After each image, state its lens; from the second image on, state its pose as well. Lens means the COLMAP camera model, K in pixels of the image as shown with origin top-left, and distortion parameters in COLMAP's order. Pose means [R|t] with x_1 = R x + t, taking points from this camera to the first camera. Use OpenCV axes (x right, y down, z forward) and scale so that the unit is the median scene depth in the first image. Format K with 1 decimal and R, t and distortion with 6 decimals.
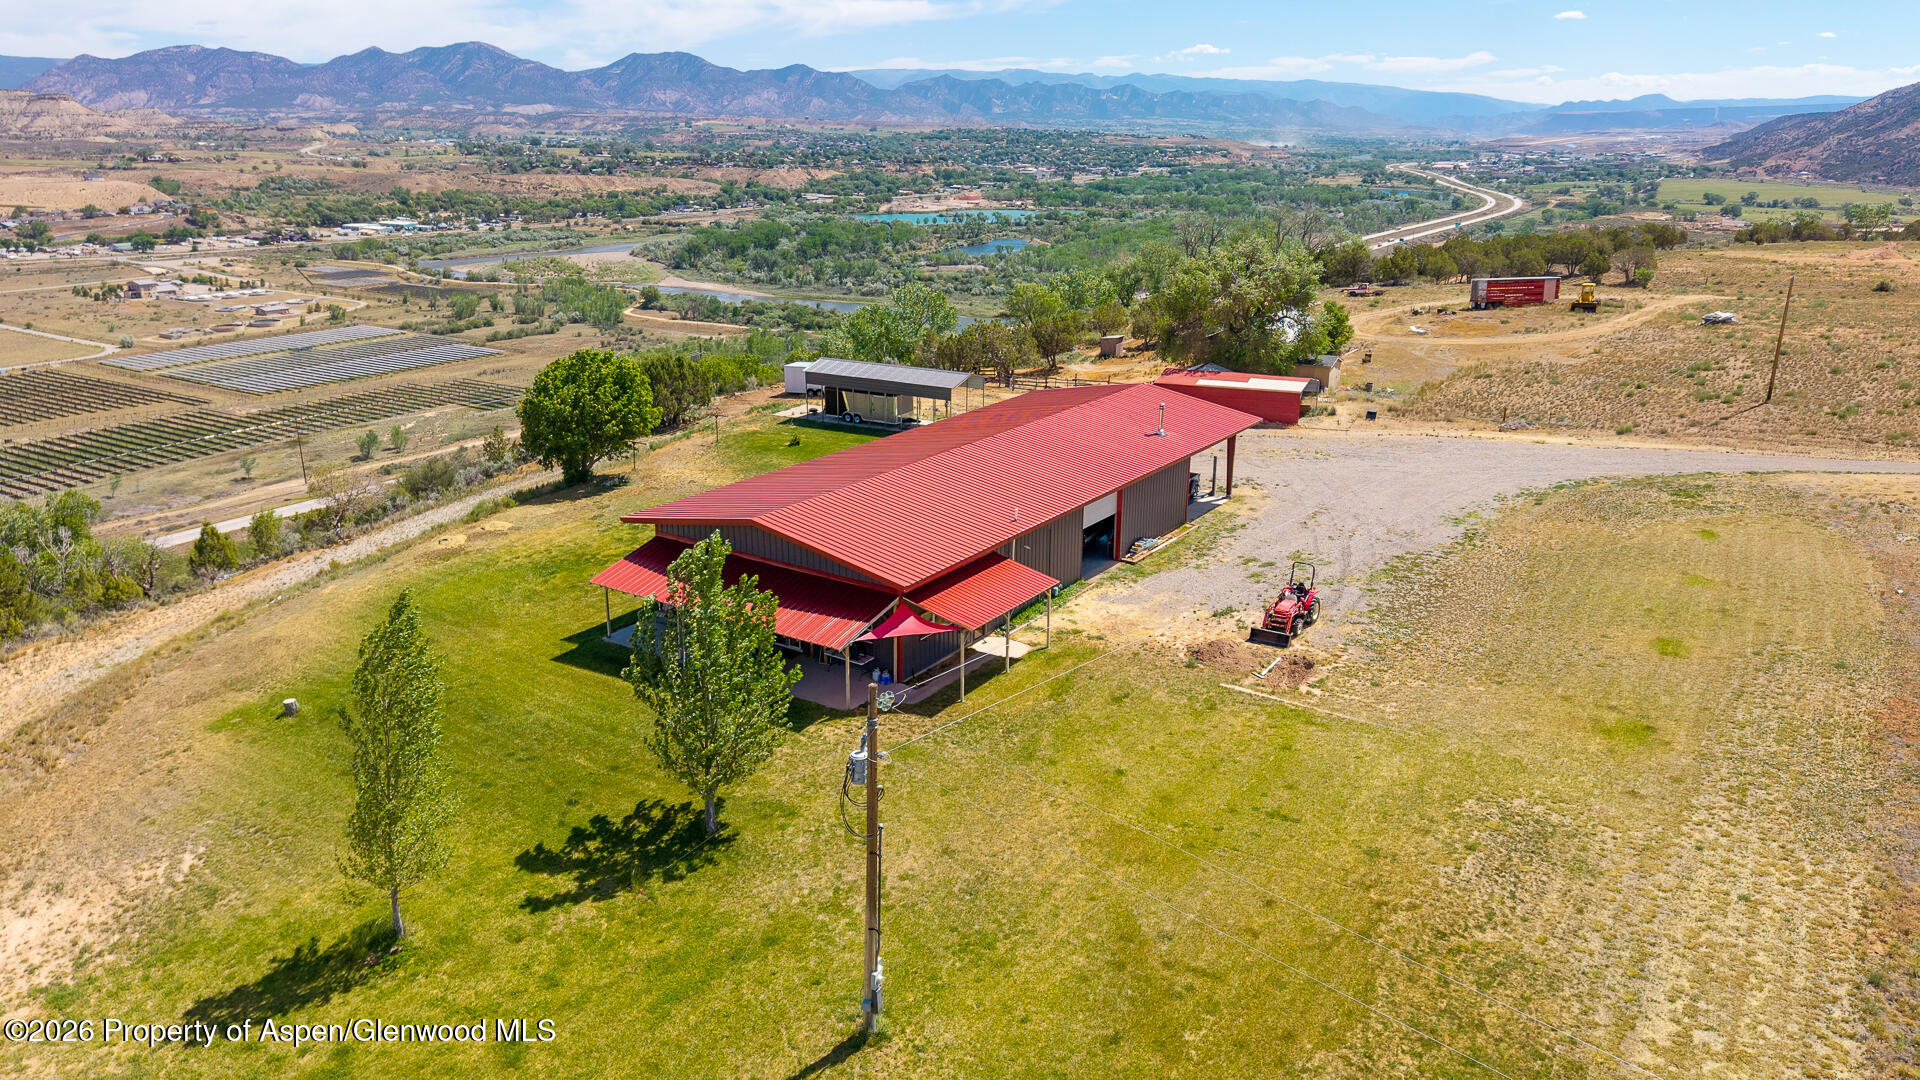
lens RADIAL K [[1284.8, 0, 966.5], [0, 1284.8, 522.0], [0, 0, 1]] dist [0.048565, -0.069091]
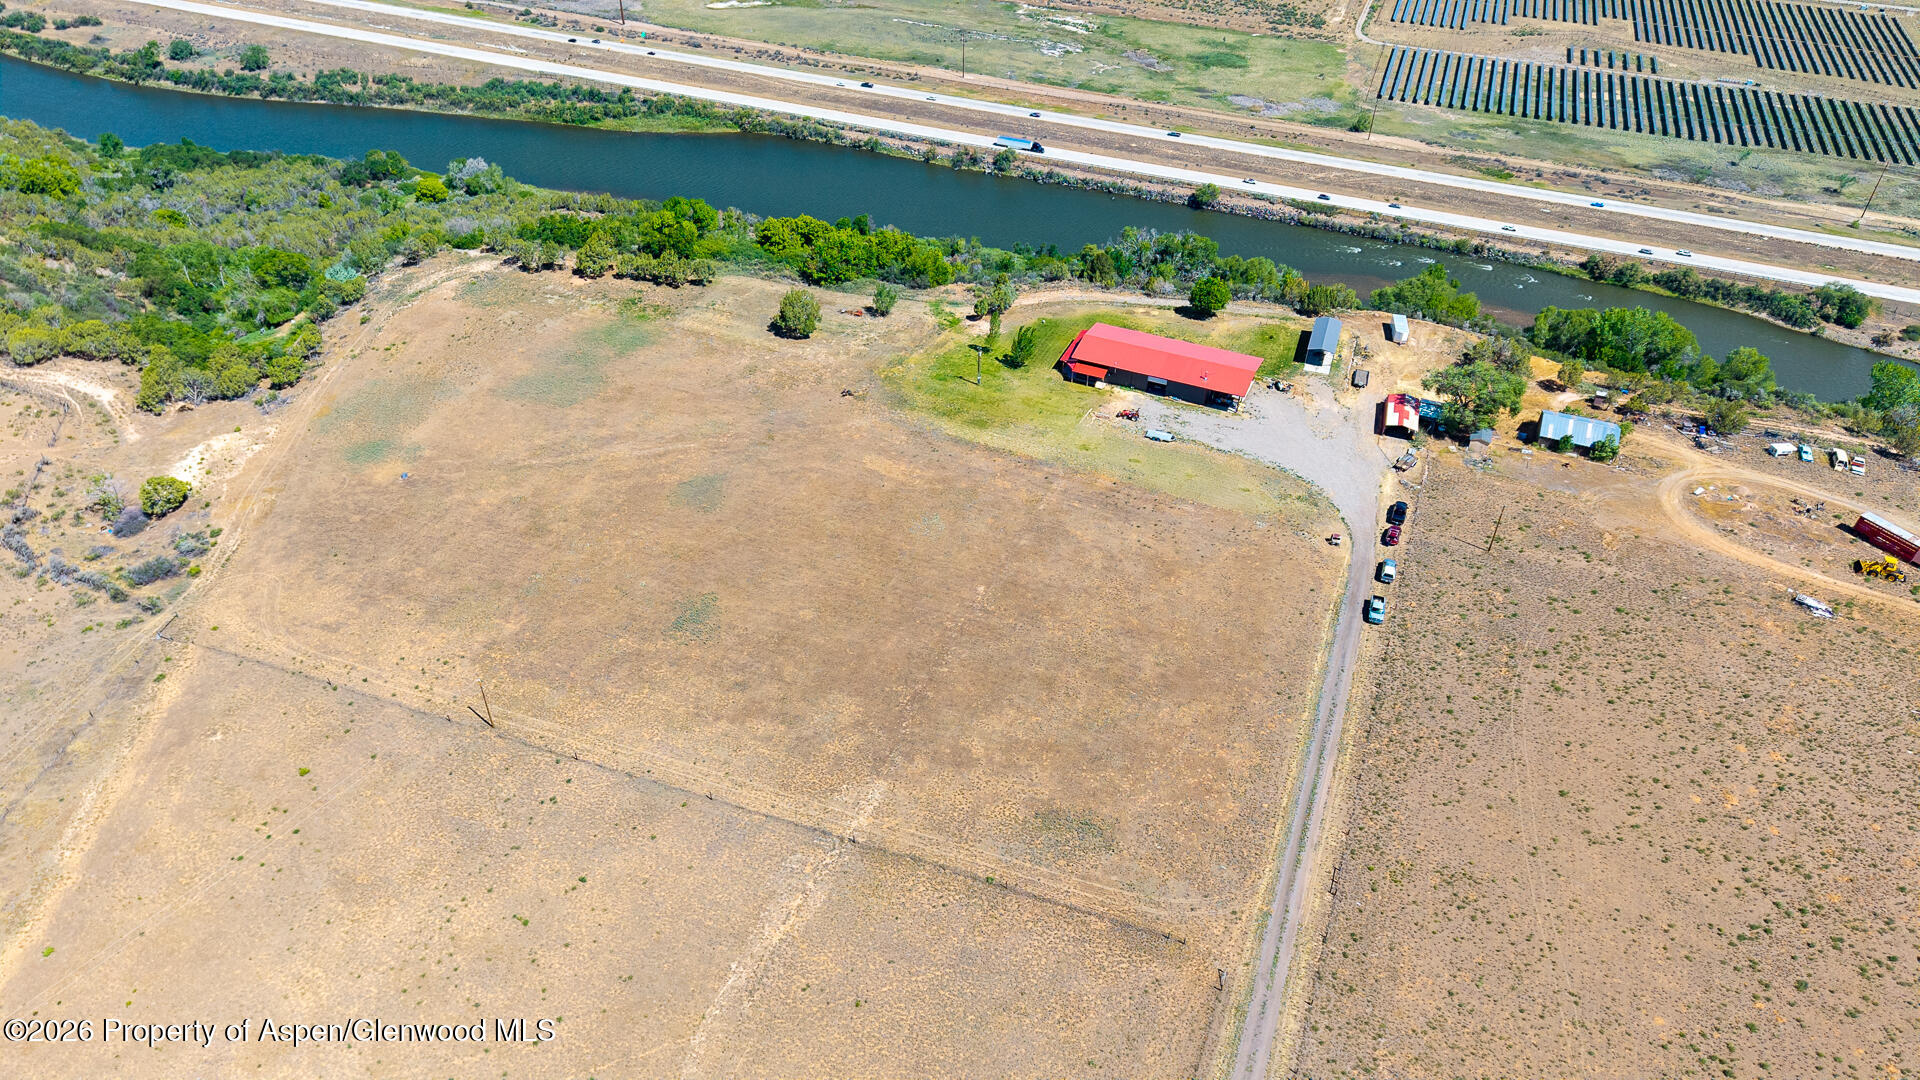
lens RADIAL K [[1283.8, 0, 963.5], [0, 1283.8, 538.6], [0, 0, 1]] dist [0.032770, -0.038483]
pose [[0.178579, 0.616004, -0.767234, 0.168714], [-0.301689, 0.776490, 0.553216, -0.082922], [0.936533, 0.132674, 0.324506, -0.040651]]
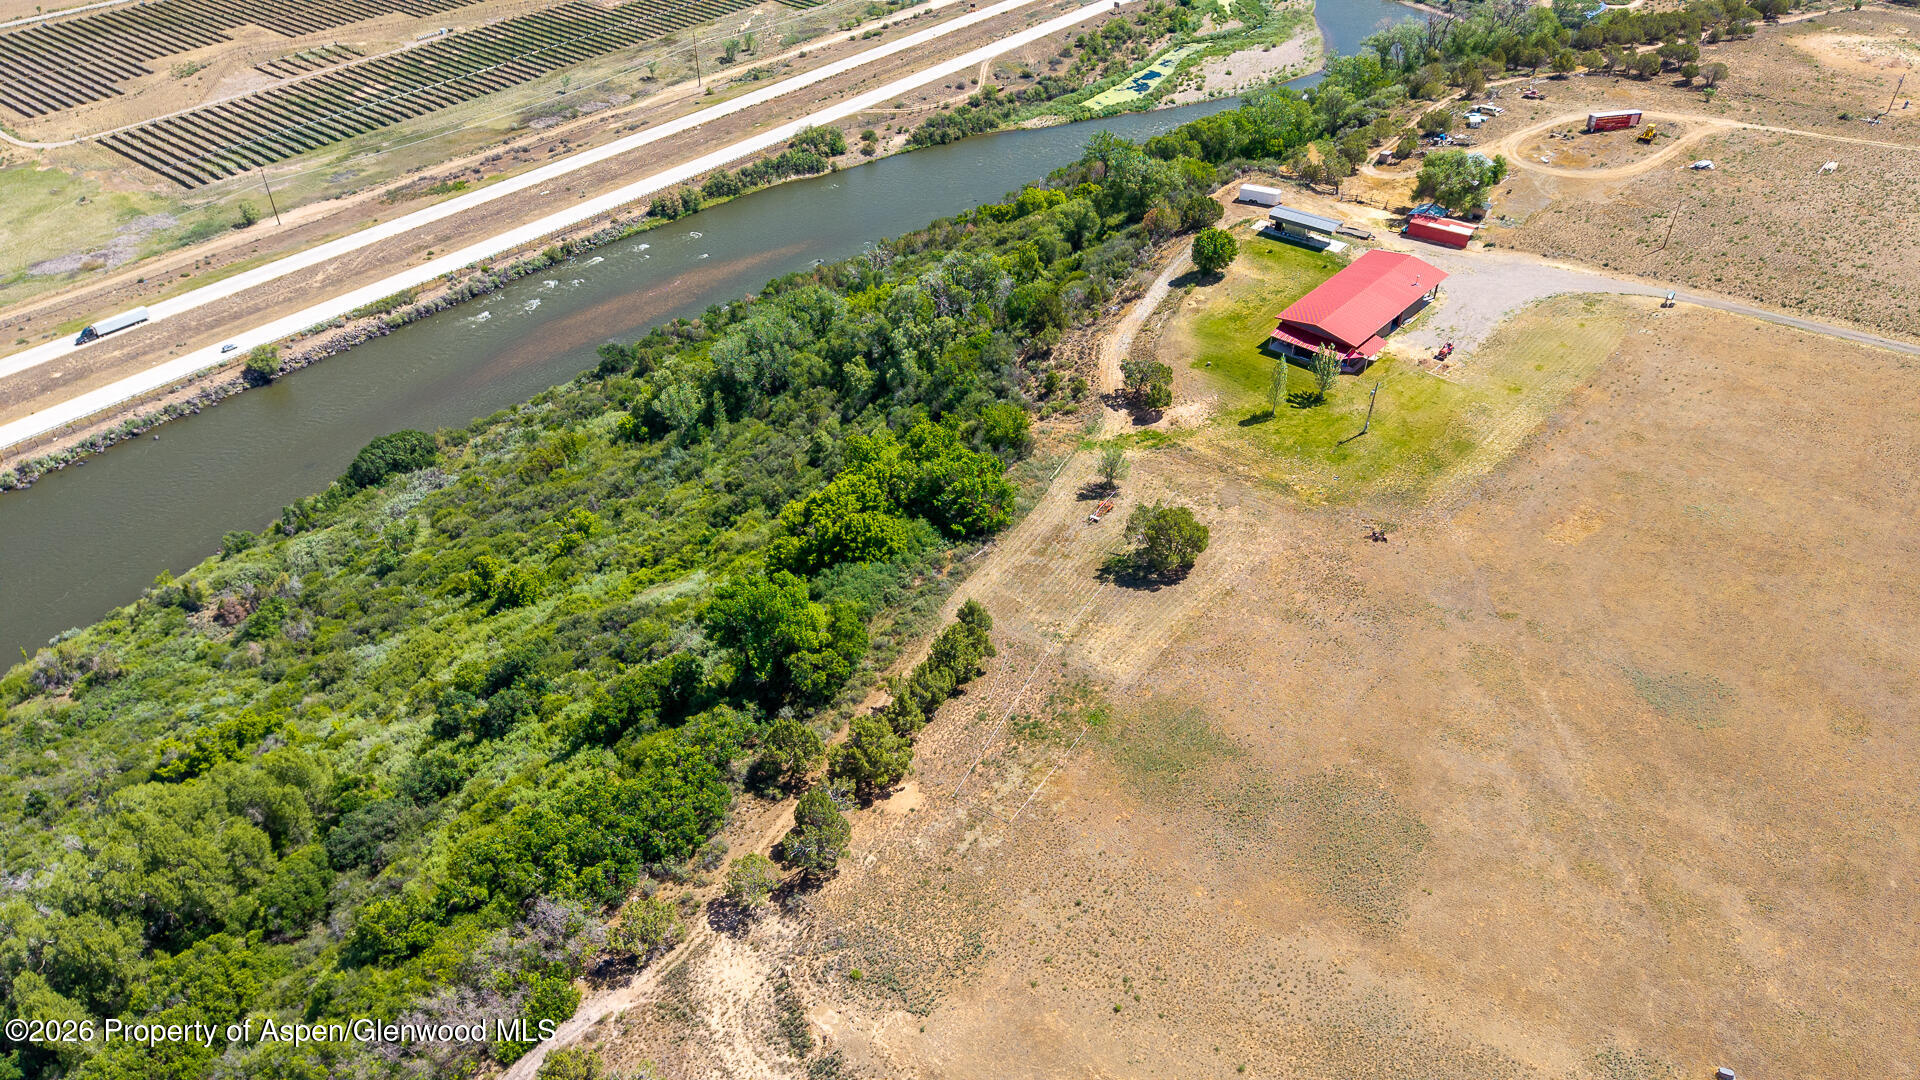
lens RADIAL K [[1287.4, 0, 965.2], [0, 1287.4, 539.4], [0, 0, 1]] dist [0.006600, -0.001900]
pose [[0.992106, 0.079906, -0.096652, -0.034265], [-0.039965, 0.931985, 0.360288, -0.033199], [0.118867, -0.353581, 0.927821, -0.133355]]
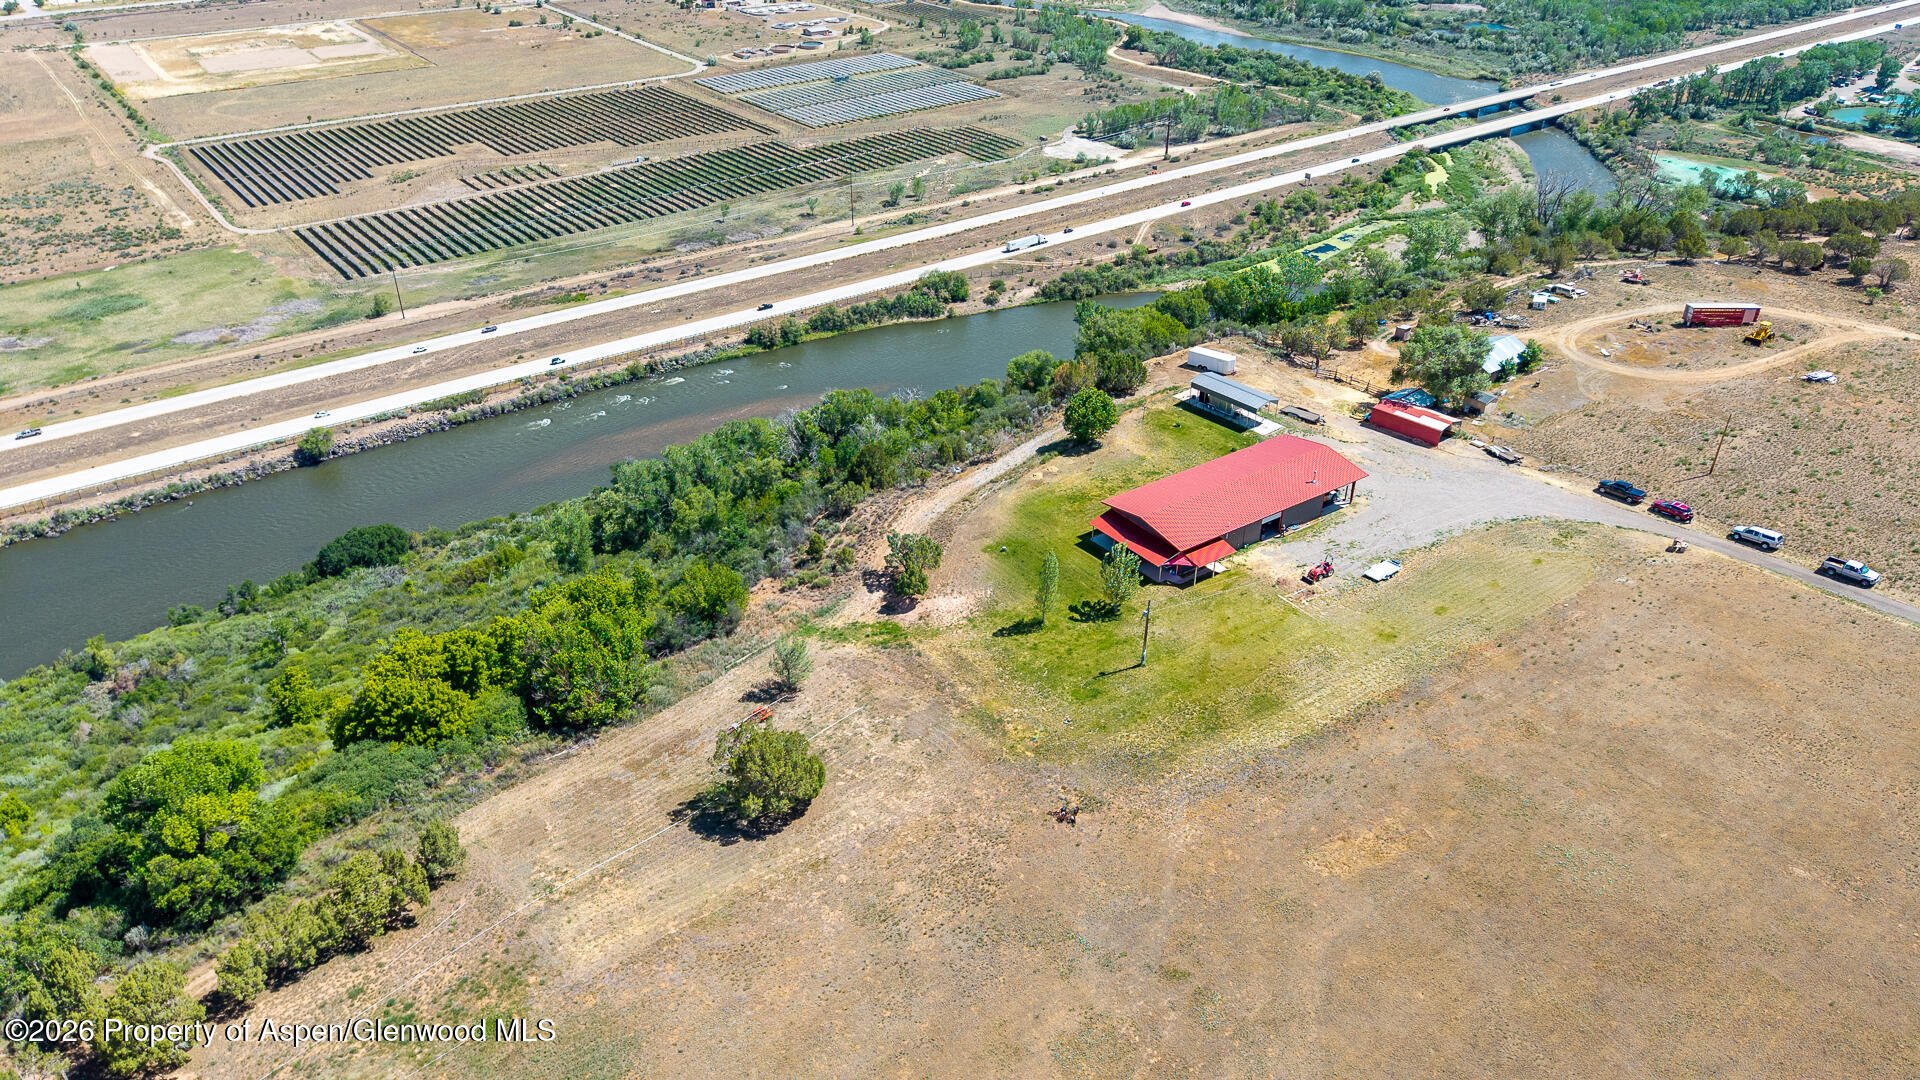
lens RADIAL K [[1283.8, 0, 963.5], [0, 1283.8, 538.6], [0, 0, 1]] dist [0.032770, -0.038483]
pose [[0.935520, 0.184356, -0.301355, 0.016015], [-0.105643, 0.959995, 0.259325, -0.029961], [0.337107, -0.210768, 0.917570, -0.085947]]
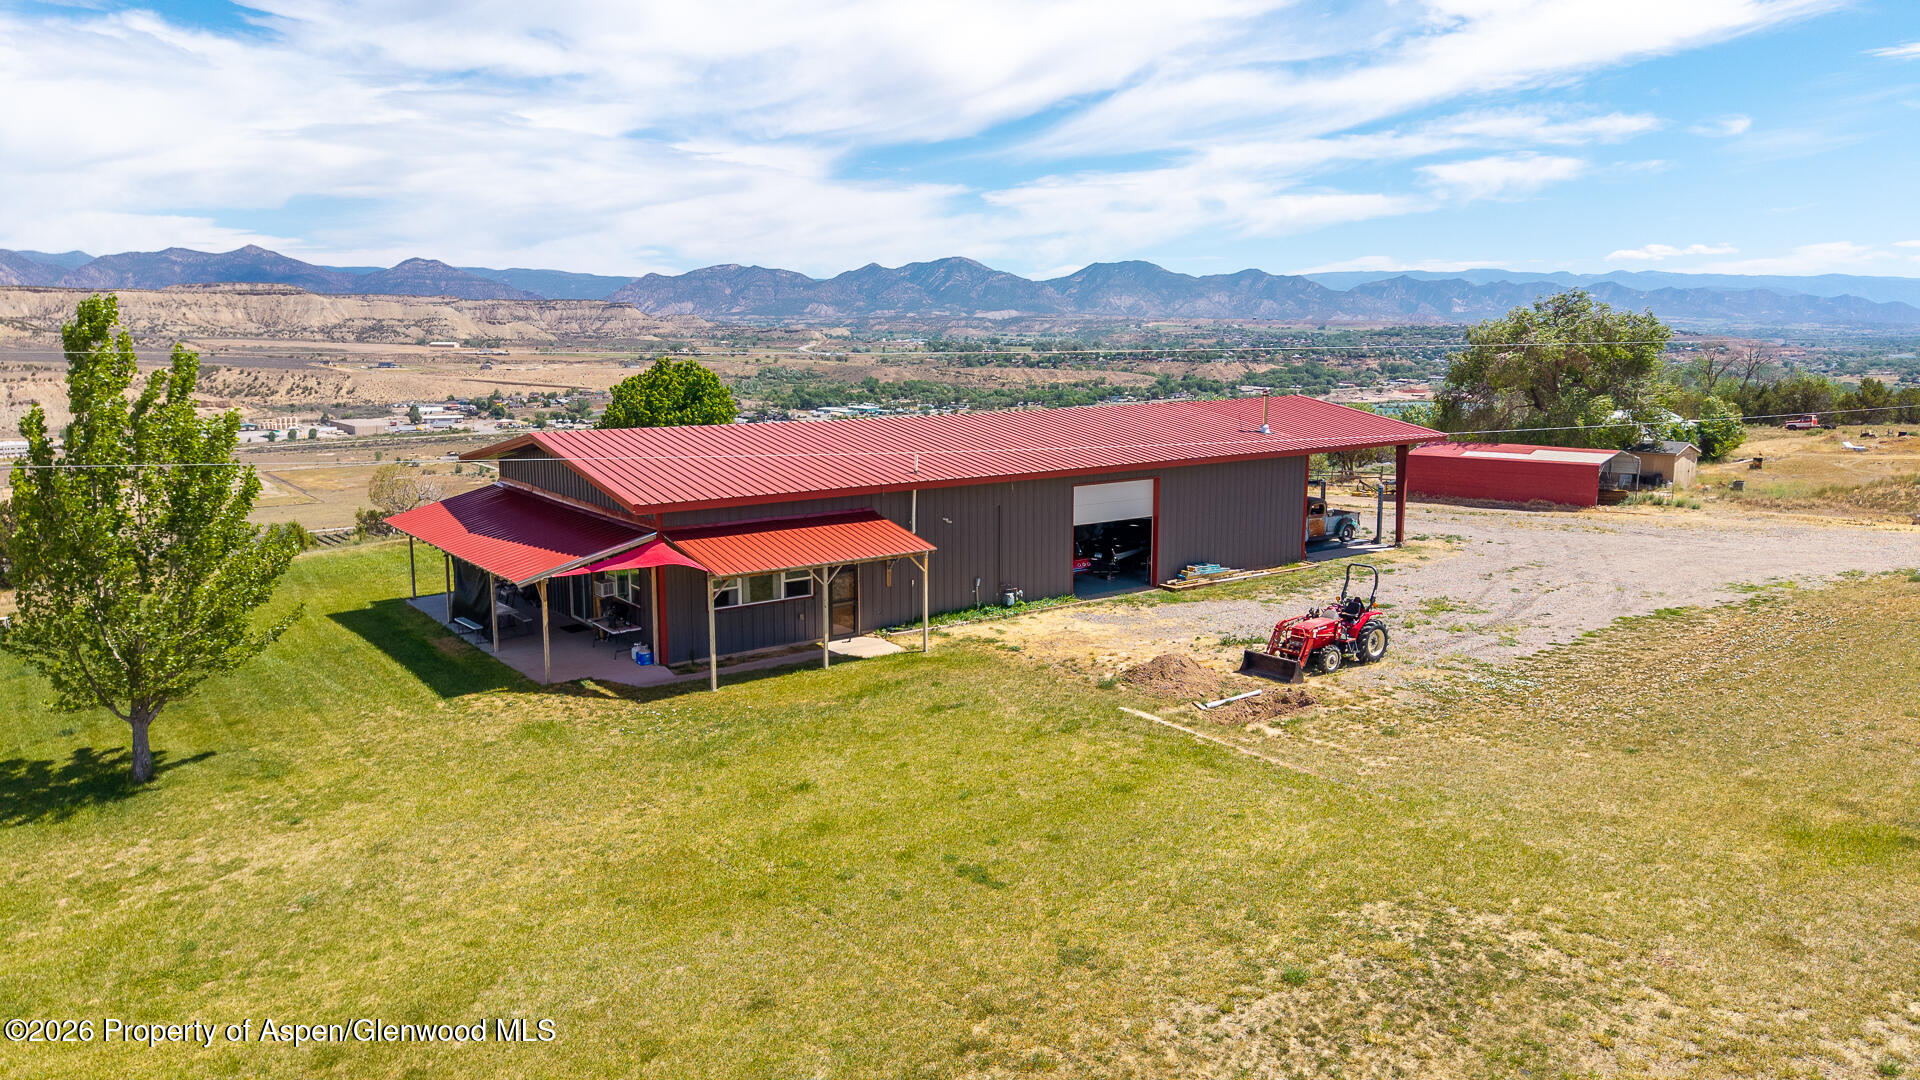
lens RADIAL K [[1281.6, 0, 963.7], [0, 1281.6, 538.9], [0, 0, 1]] dist [0.046662, -0.060354]
pose [[0.943184, 0.048887, -0.328655, 0.012757], [-0.092764, 0.988530, -0.119174, 0.005002], [0.319059, 0.142891, 0.936901, 0.016002]]
